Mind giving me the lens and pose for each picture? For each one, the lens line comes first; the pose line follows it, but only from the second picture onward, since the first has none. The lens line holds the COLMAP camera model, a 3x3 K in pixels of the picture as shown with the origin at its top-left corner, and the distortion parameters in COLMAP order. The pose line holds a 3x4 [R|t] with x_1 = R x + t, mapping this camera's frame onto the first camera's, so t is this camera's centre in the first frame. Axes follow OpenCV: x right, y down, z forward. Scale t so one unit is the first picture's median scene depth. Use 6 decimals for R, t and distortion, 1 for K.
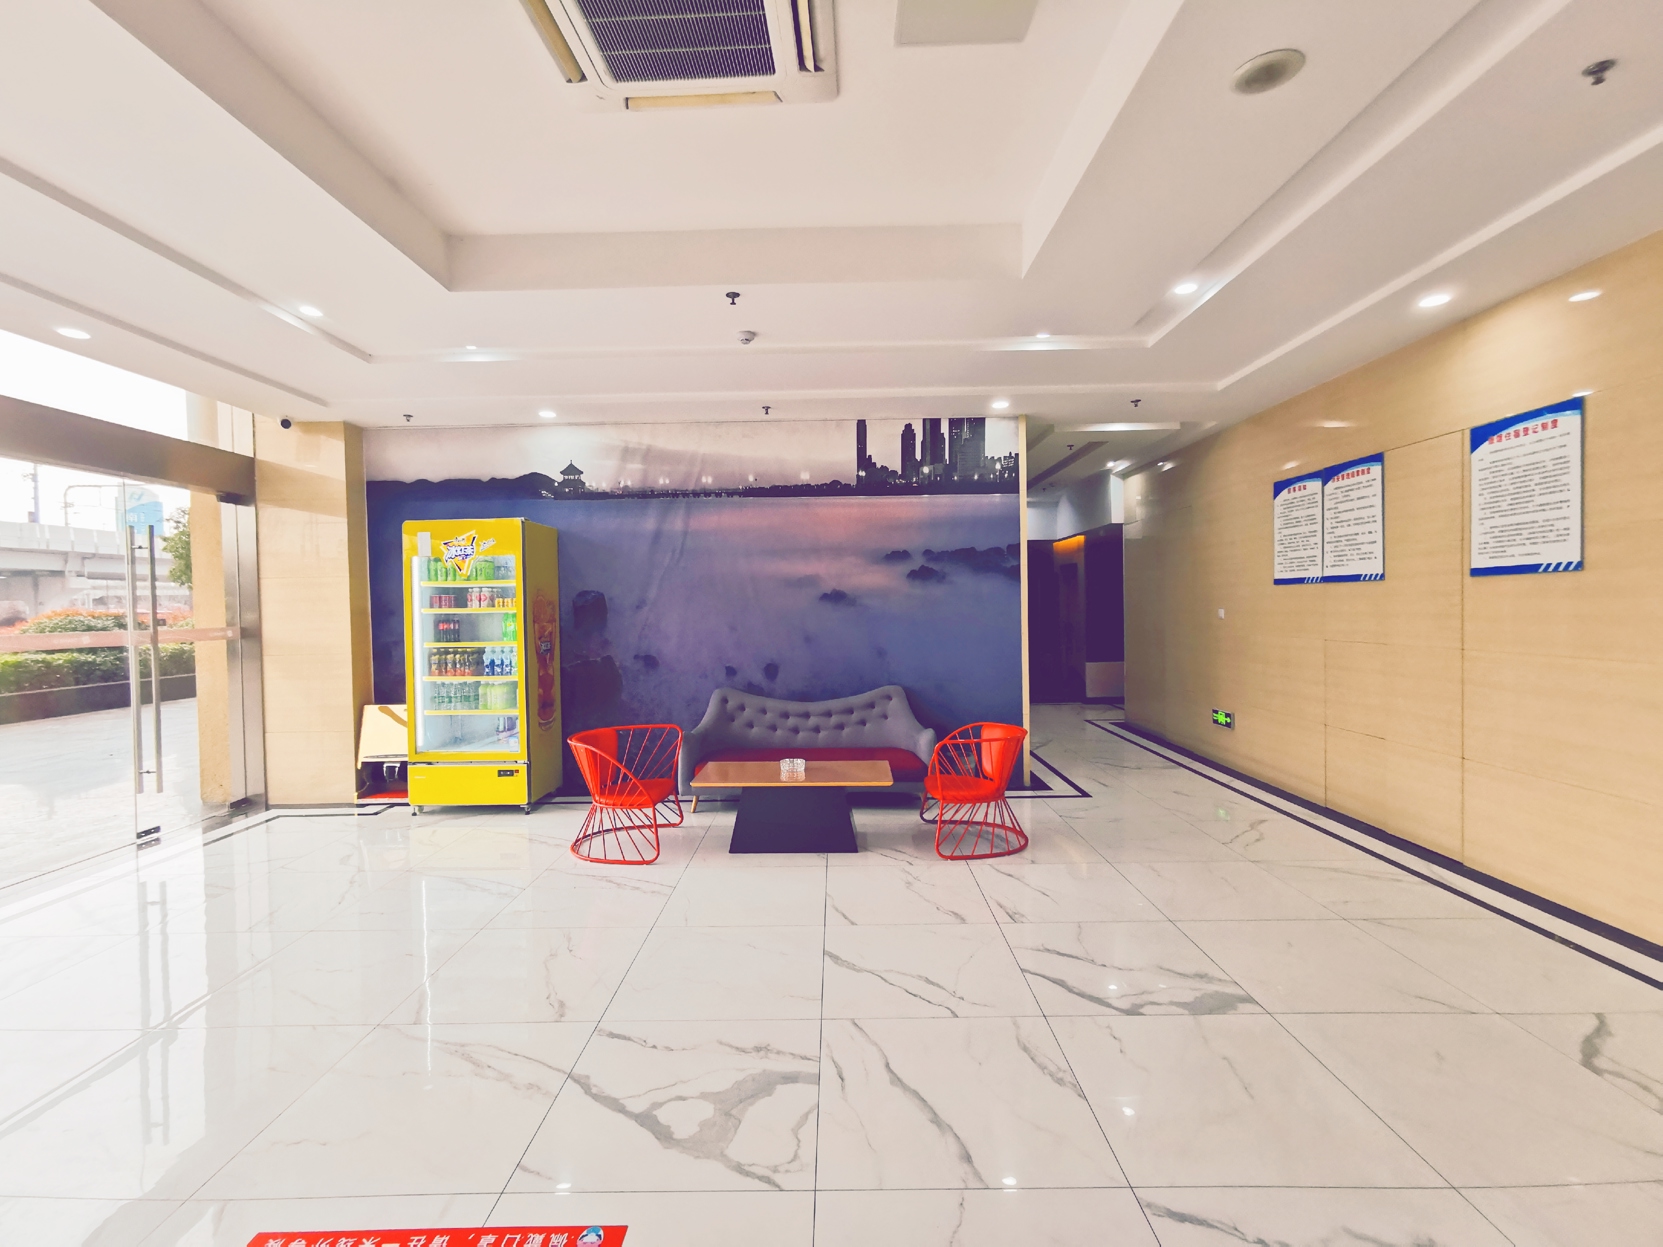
lens RADIAL K [[761.6, 0, 829.9], [0, 761.6, 624.5], [0, 0, 1]] dist [-0.002552, 0.005764]
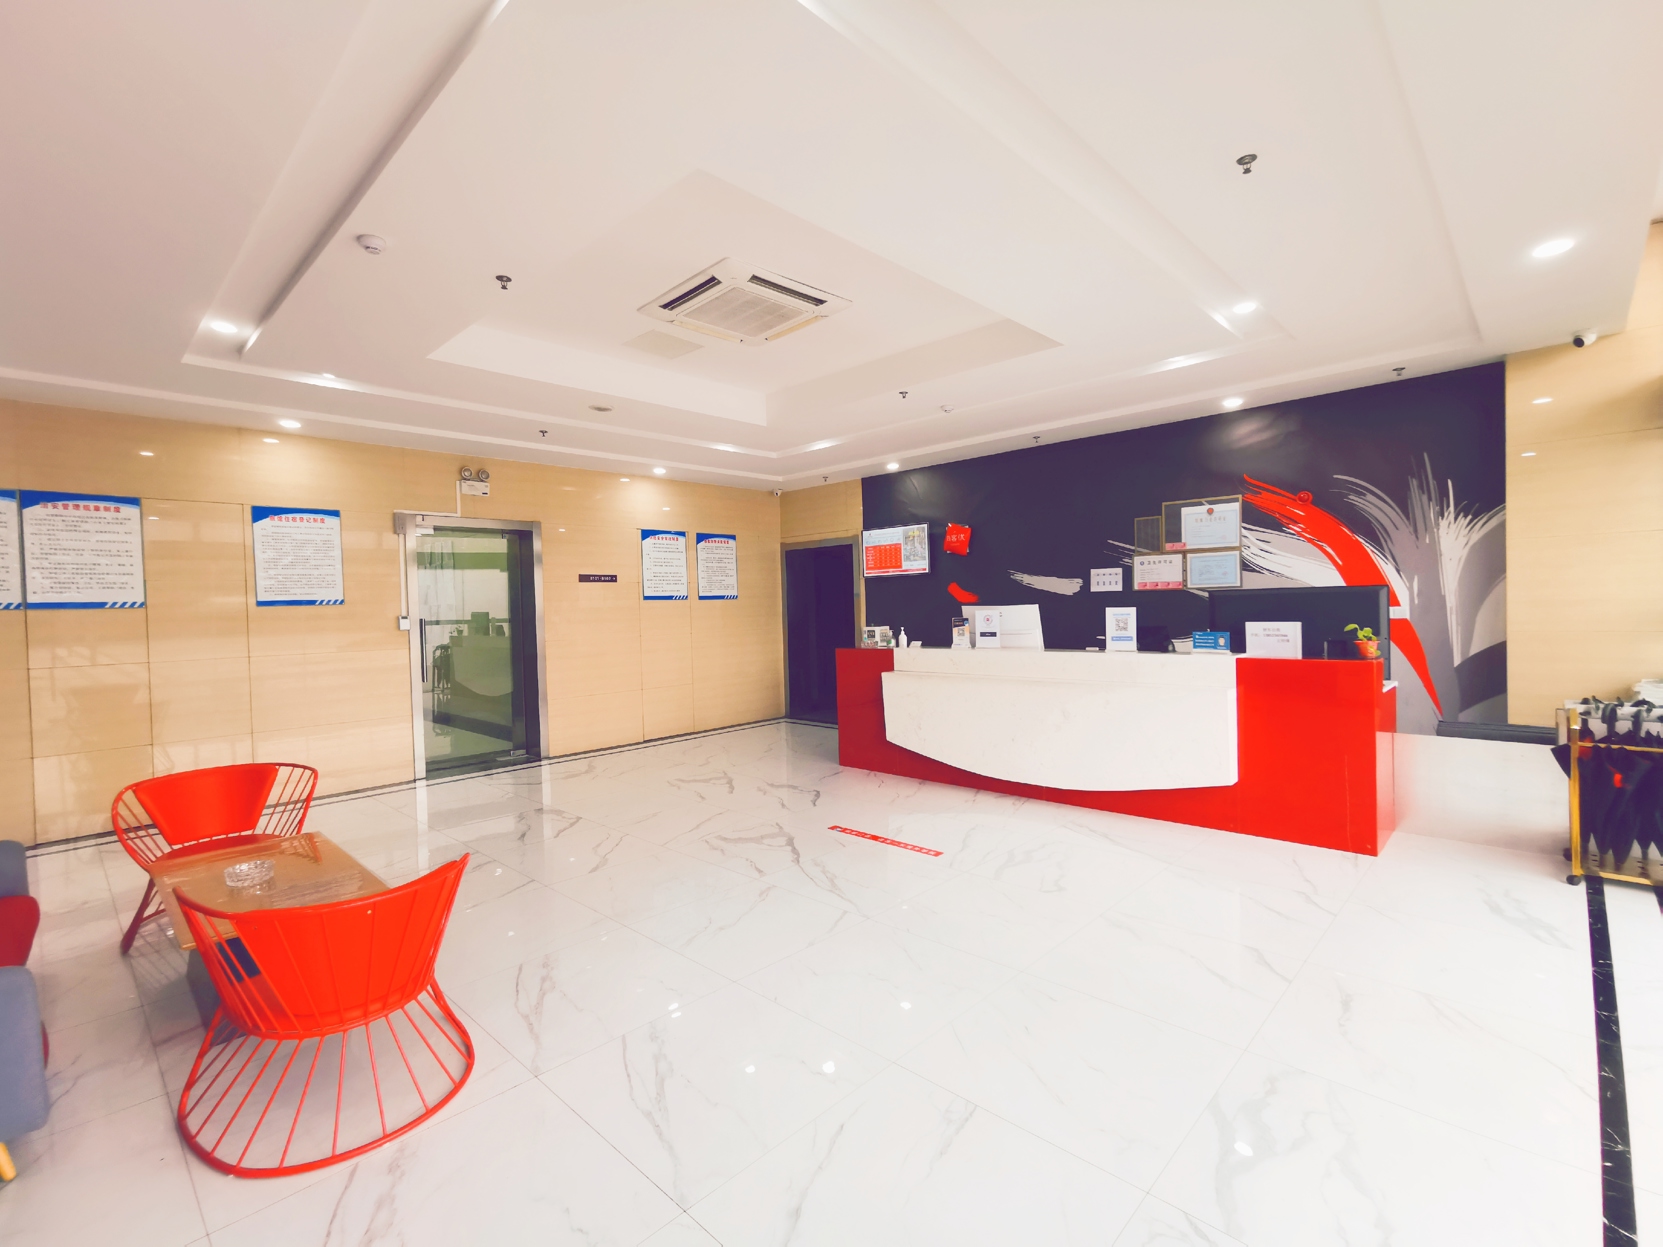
lens RADIAL K [[761.6, 0, 829.9], [0, 761.6, 625.2], [0, 0, 1]] dist [-0.002552, 0.005764]
pose [[-0.726049, 0.018719, 0.687388, -0.676150], [0.056969, 0.997830, 0.032999, -0.008553], [-0.685279, 0.063119, -0.725540, 0.914748]]
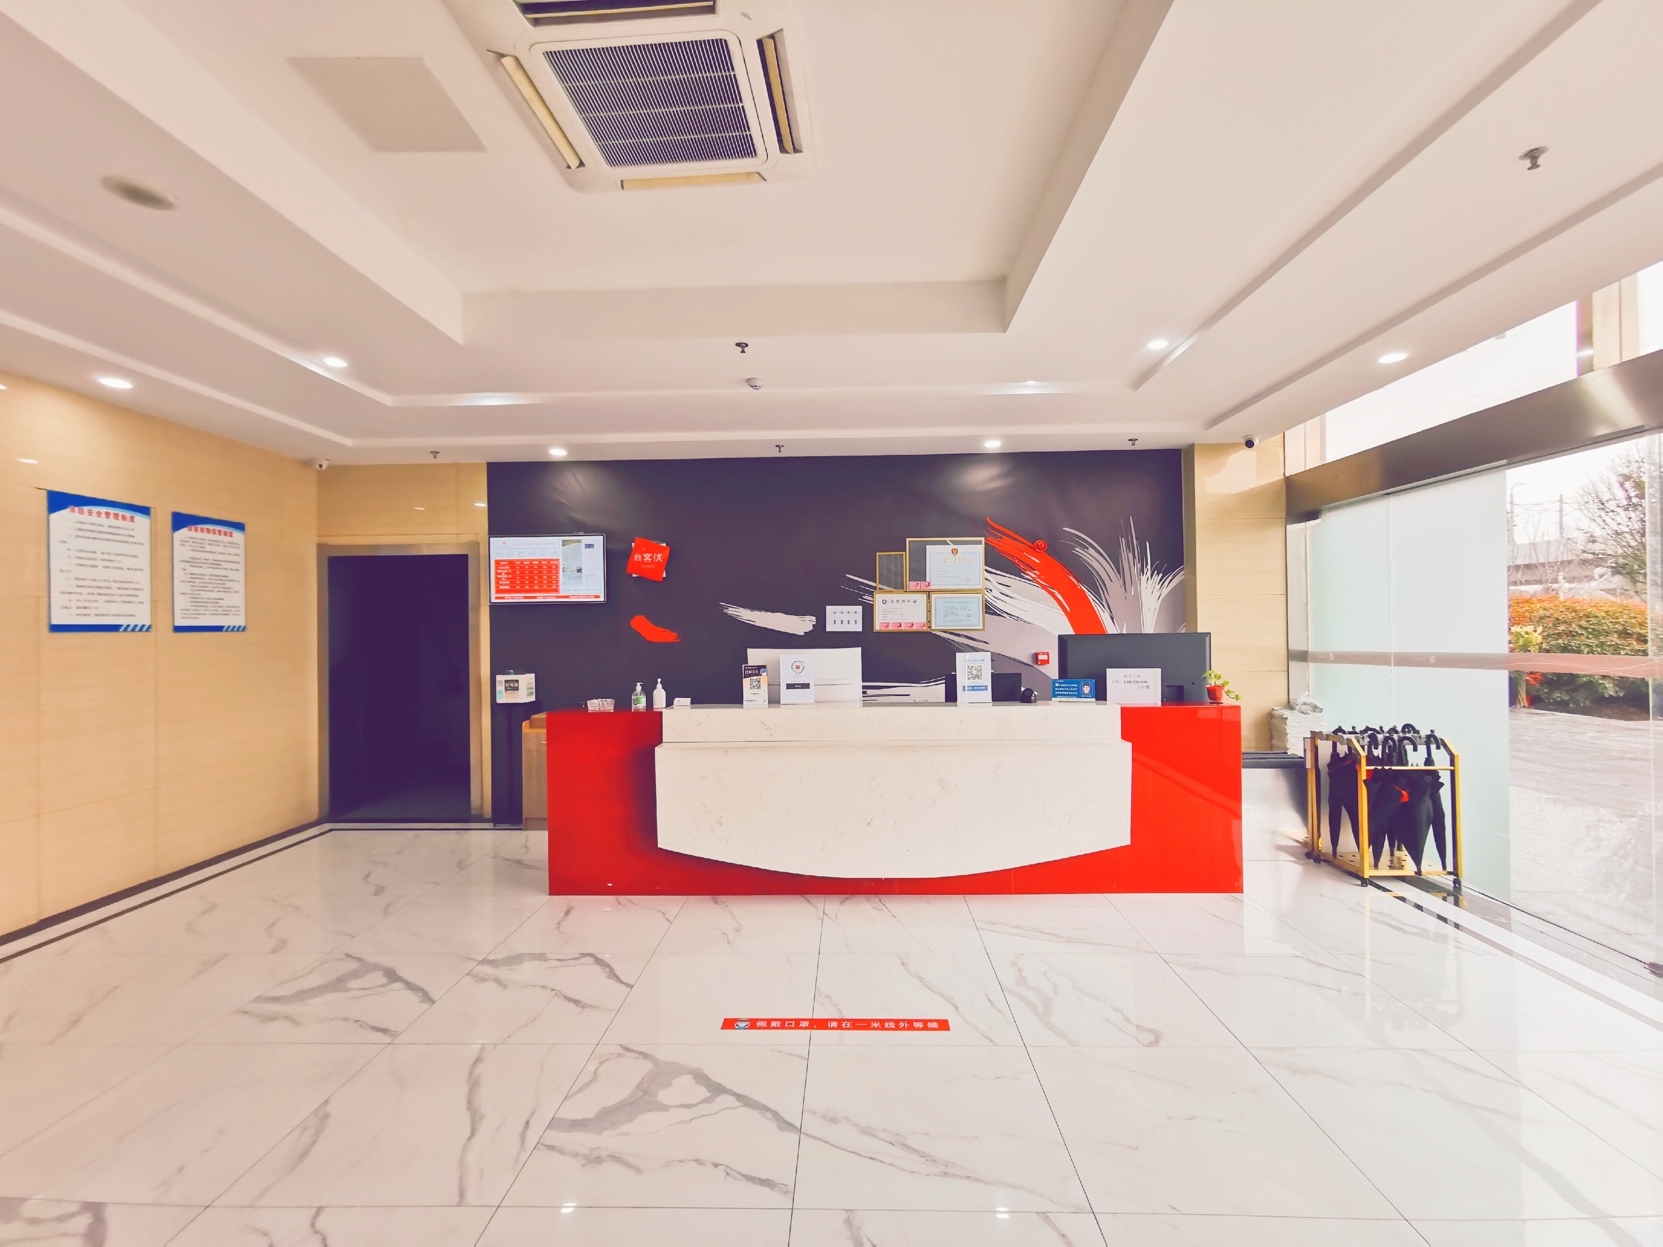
lens RADIAL K [[761.6, 0, 830.8], [0, 761.6, 627.2], [0, 0, 1]] dist [-0.002552, 0.005764]
pose [[-0.999339, 0.028537, 0.022526, -0.174565], [0.029106, 0.999255, 0.025334, -0.030671], [-0.021786, 0.025972, -0.999425, 0.808904]]
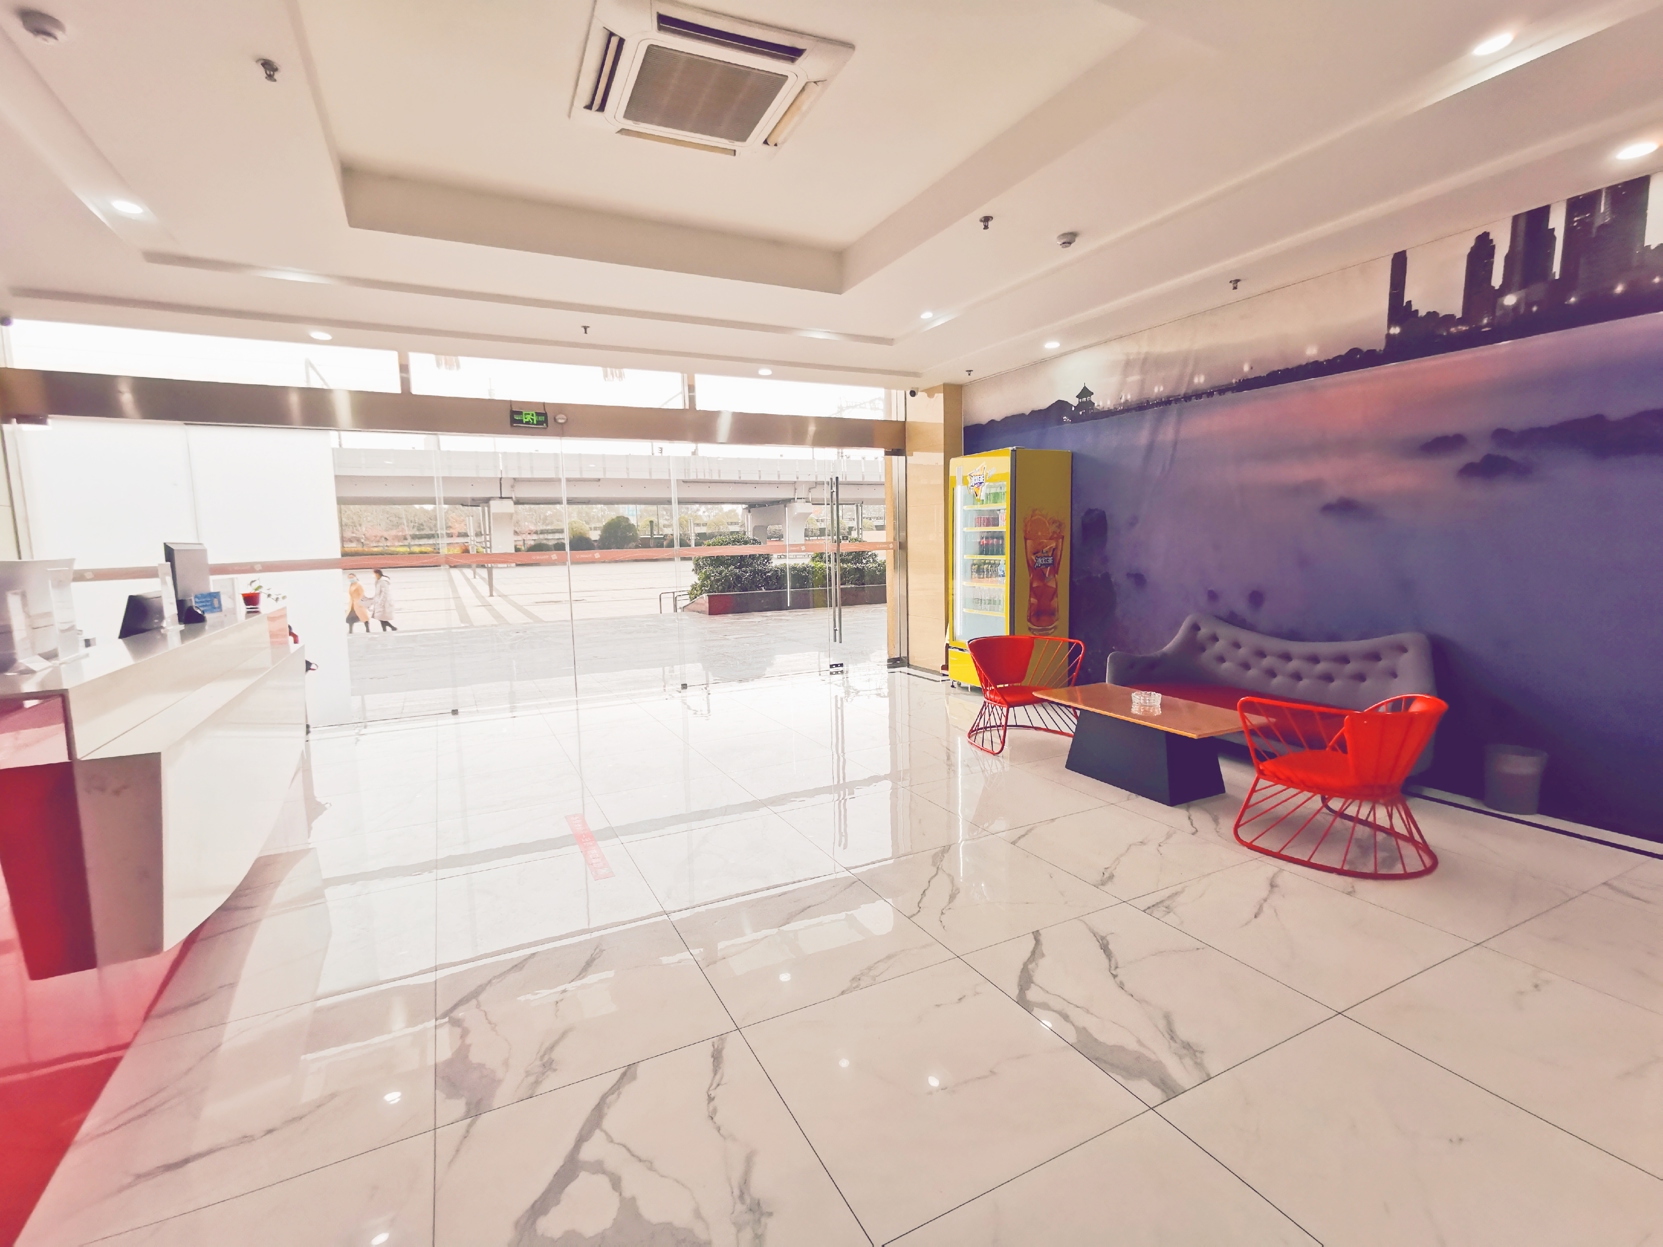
lens RADIAL K [[761.6, 0, 828.3], [0, 761.6, 623.8], [0, 0, 1]] dist [-0.002552, 0.005764]
pose [[0.461195, 0.104442, -0.881131, 0.468430], [-0.007419, 0.993467, 0.113874, -0.004429], [0.887268, -0.045981, 0.458957, 0.202197]]
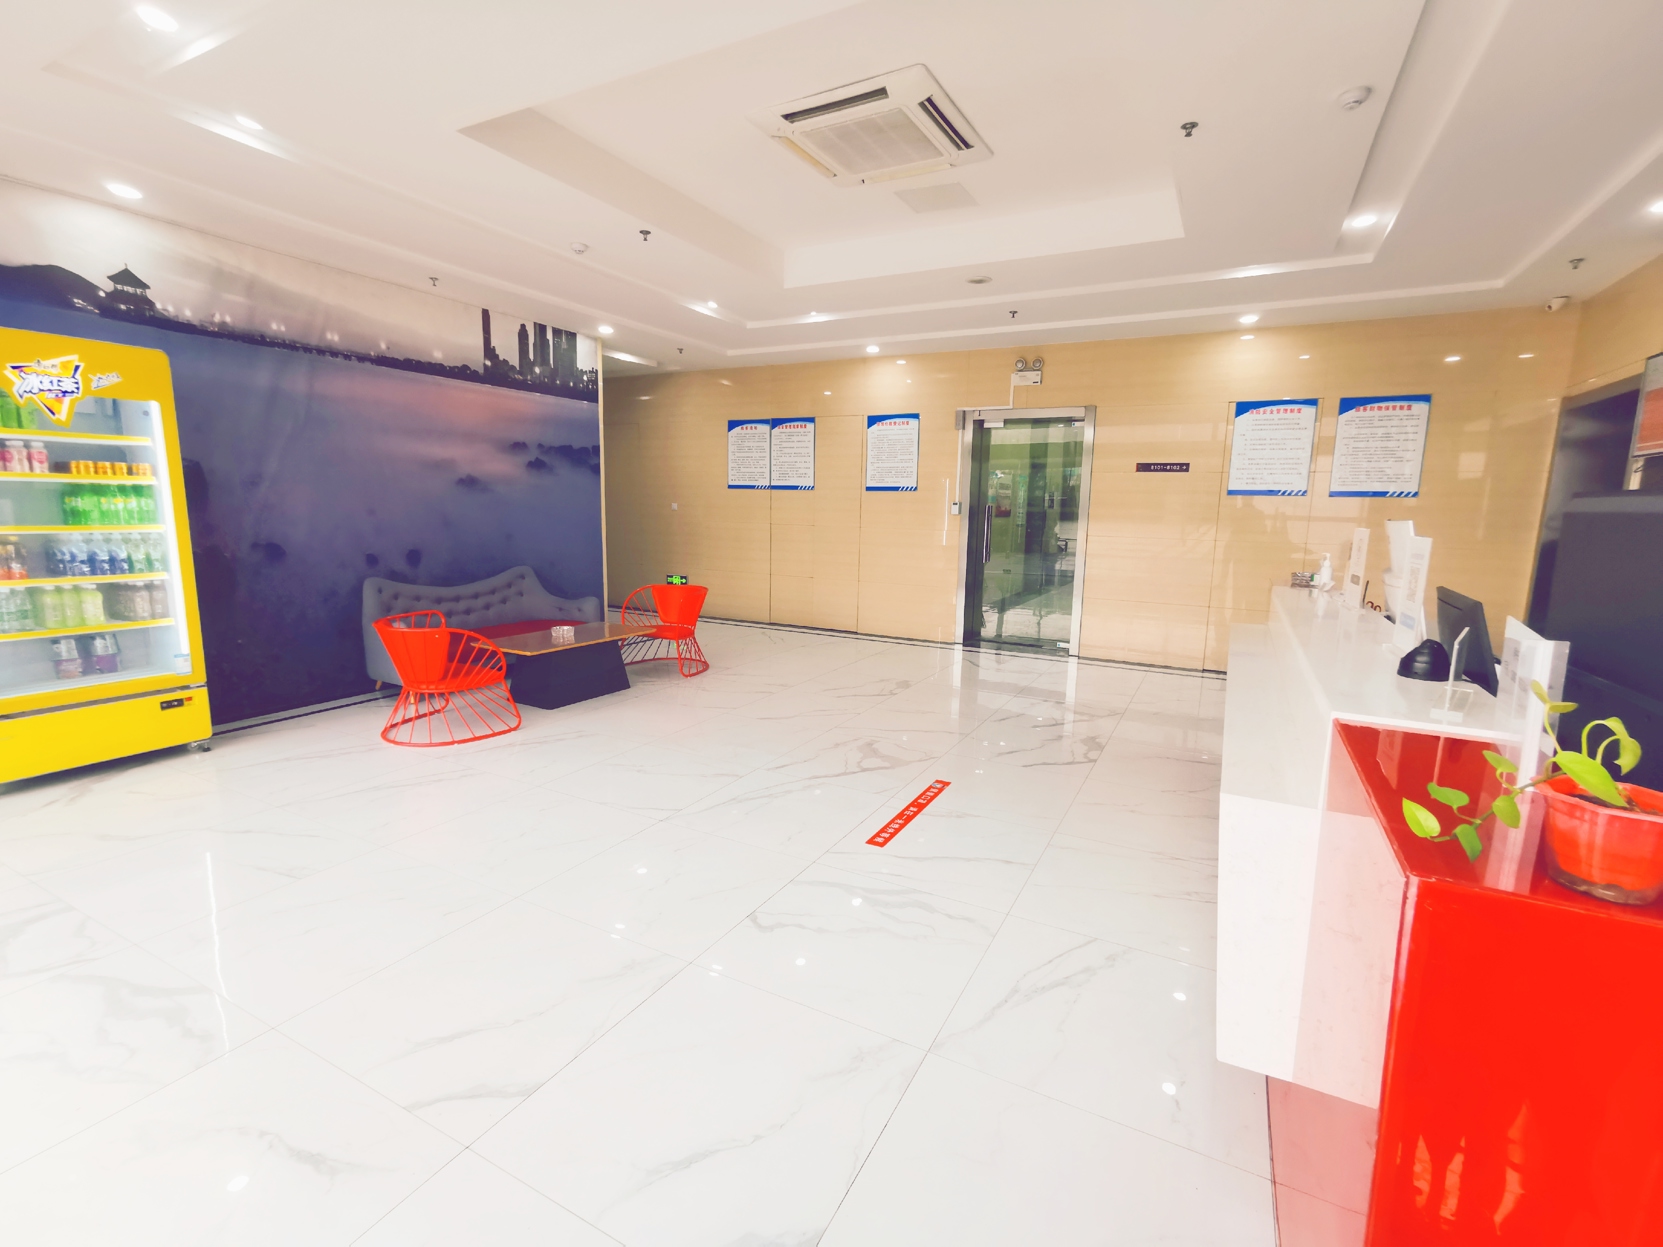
lens RADIAL K [[761.6, 0, 829.9], [0, 761.6, 623.0], [0, 0, 1]] dist [-0.002552, 0.005764]
pose [[0.463000, -0.113873, 0.879013, -0.720472], [-0.005326, 0.991338, 0.131230, 0.015168], [-0.886342, -0.065441, 0.458383, 0.090643]]
